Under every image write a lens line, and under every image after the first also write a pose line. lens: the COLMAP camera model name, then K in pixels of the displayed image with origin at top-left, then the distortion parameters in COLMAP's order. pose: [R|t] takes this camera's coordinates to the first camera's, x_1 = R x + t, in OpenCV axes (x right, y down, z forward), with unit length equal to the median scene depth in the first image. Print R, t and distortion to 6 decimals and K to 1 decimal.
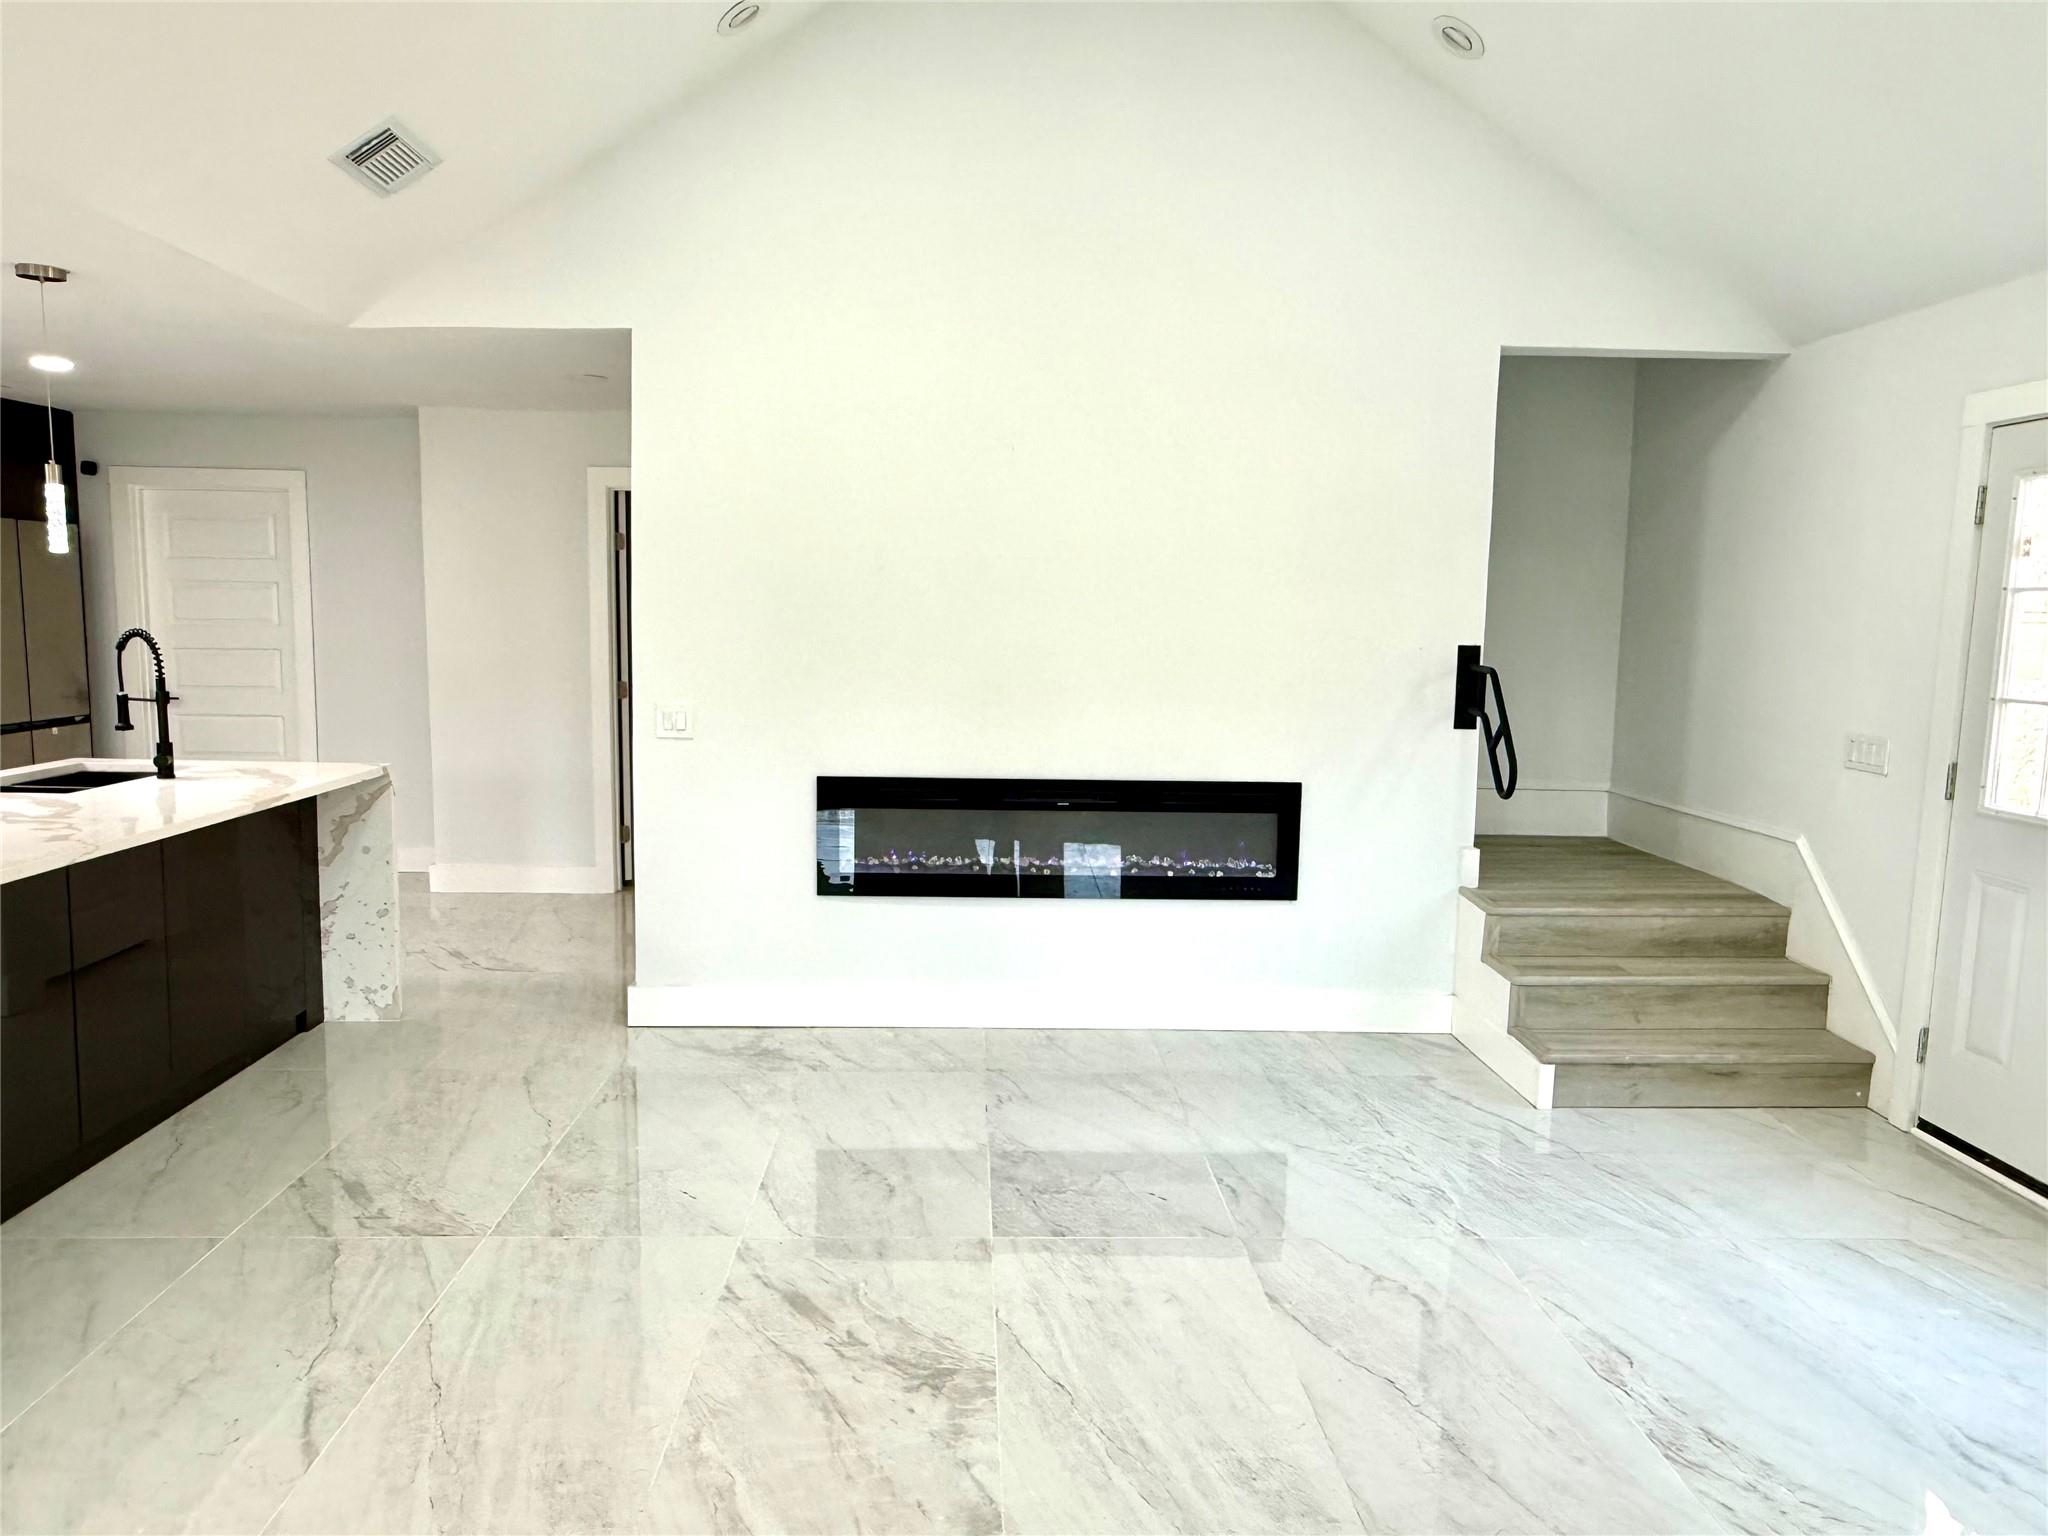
lens RADIAL K [[1384.7, 0, 1016.4], [0, 1384.7, 771.6], [0, 0, 1]] dist [-0.005302, 0.005239]
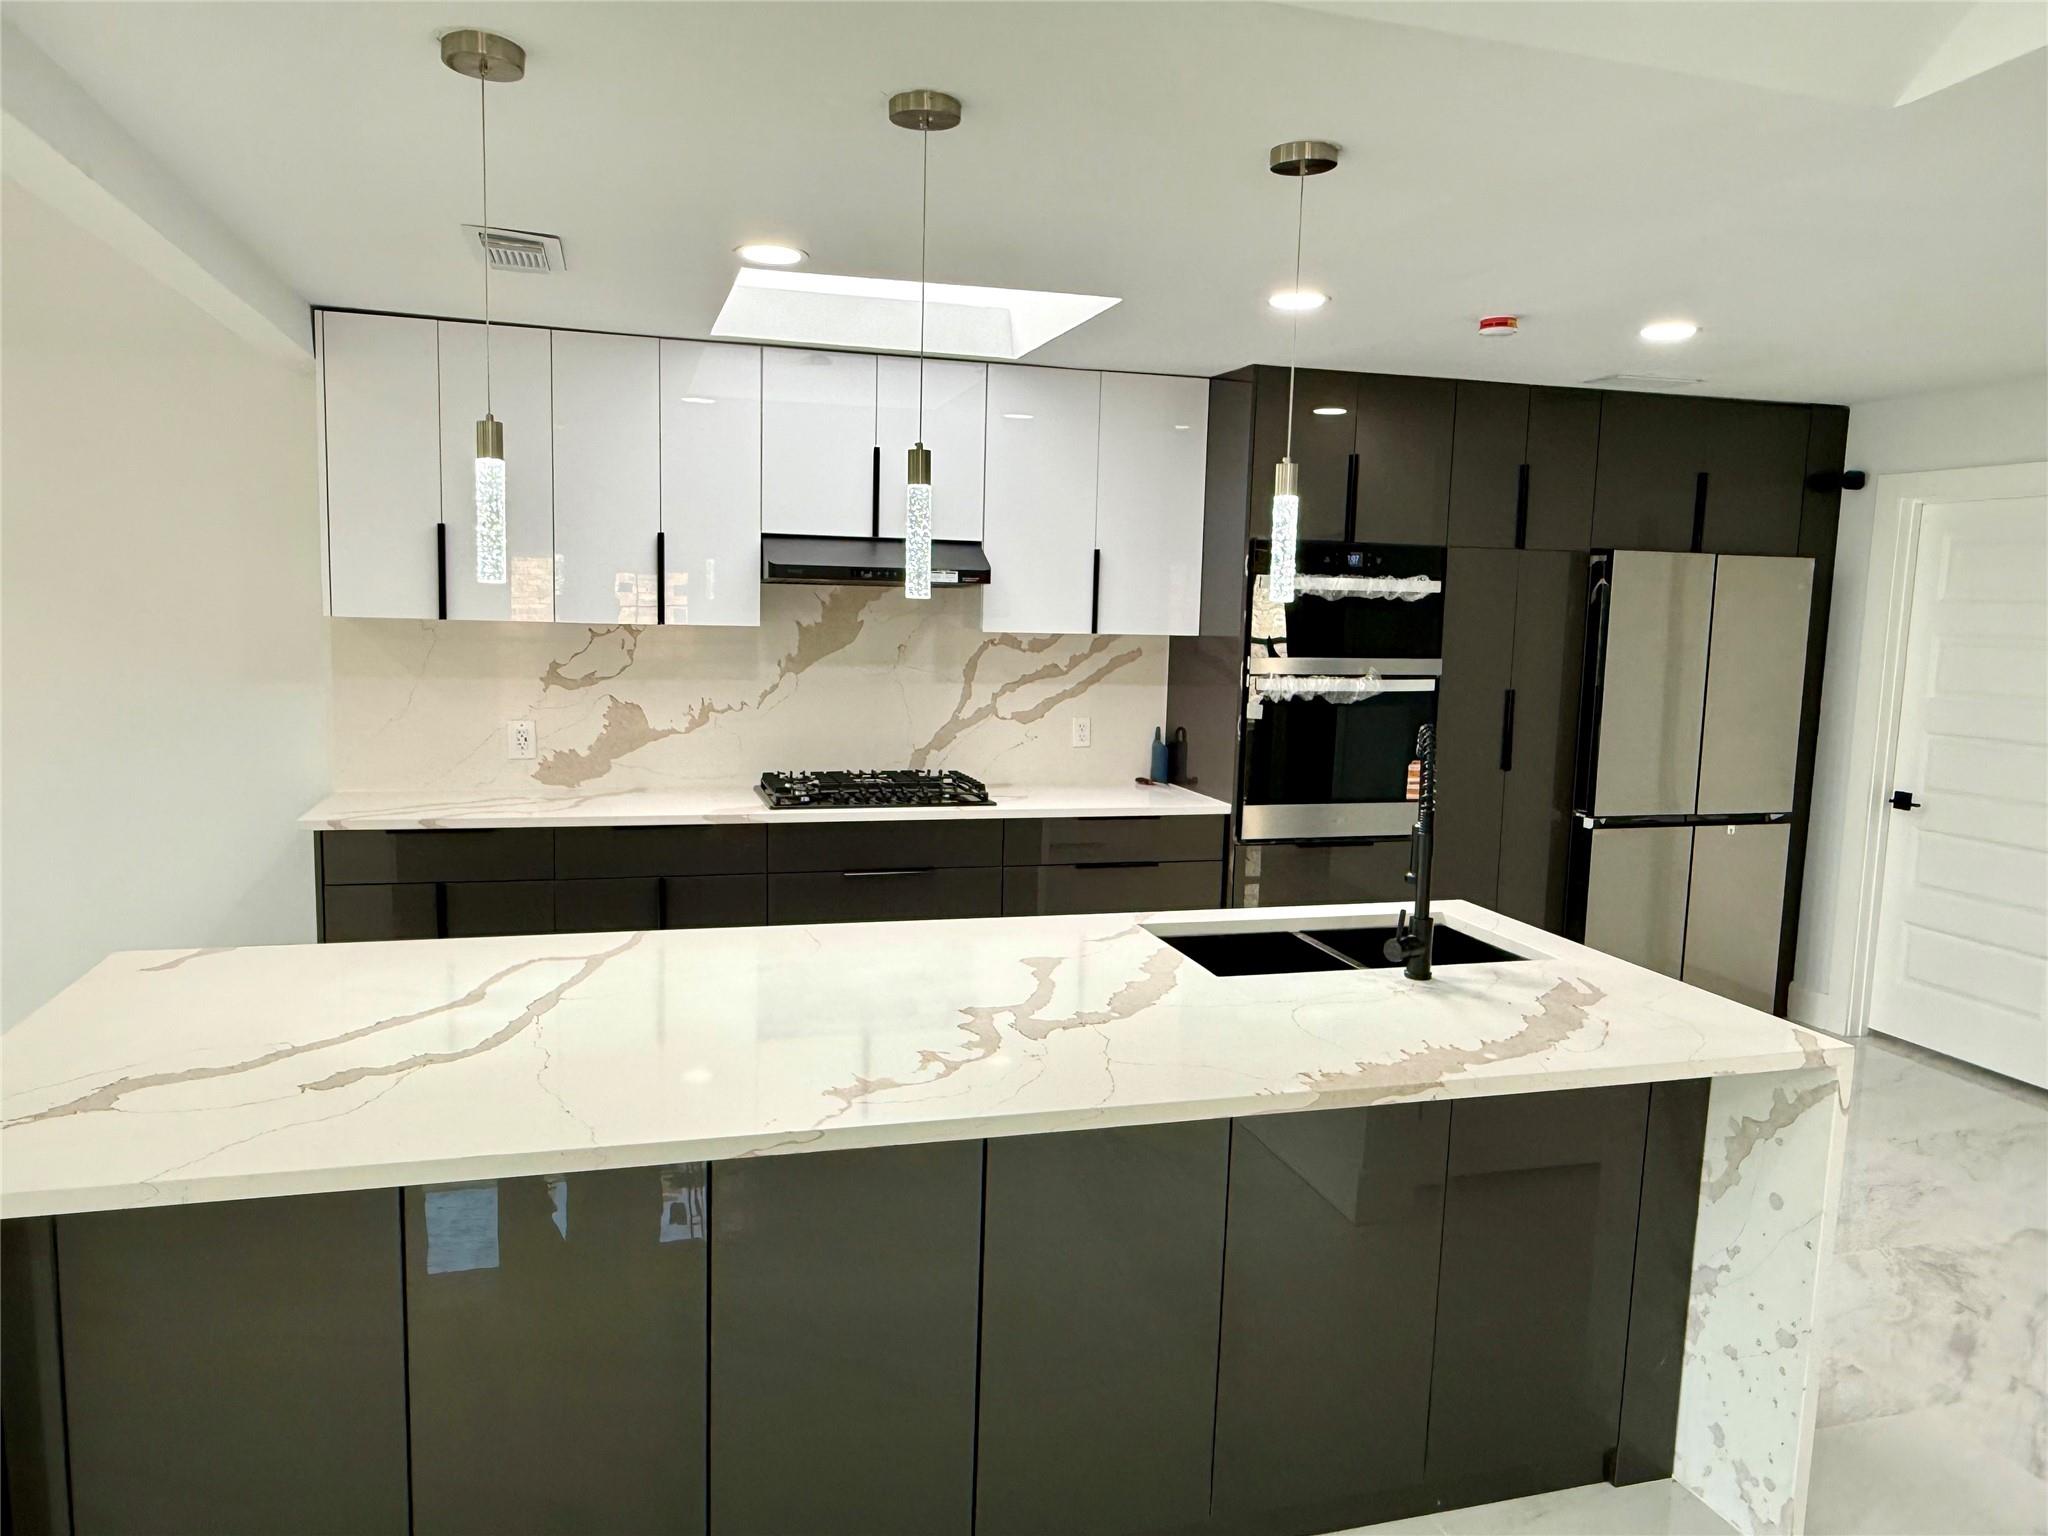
lens RADIAL K [[1384.7, 0, 1007.1], [0, 1384.7, 781.9], [0, 0, 1]] dist [-0.005302, 0.005239]
pose [[0.238513, 0.113153, -0.964525, -0.100293], [-0.133796, 0.987546, 0.082768, -0.113954], [0.961879, 0.109308, 0.250682, 0.736200]]
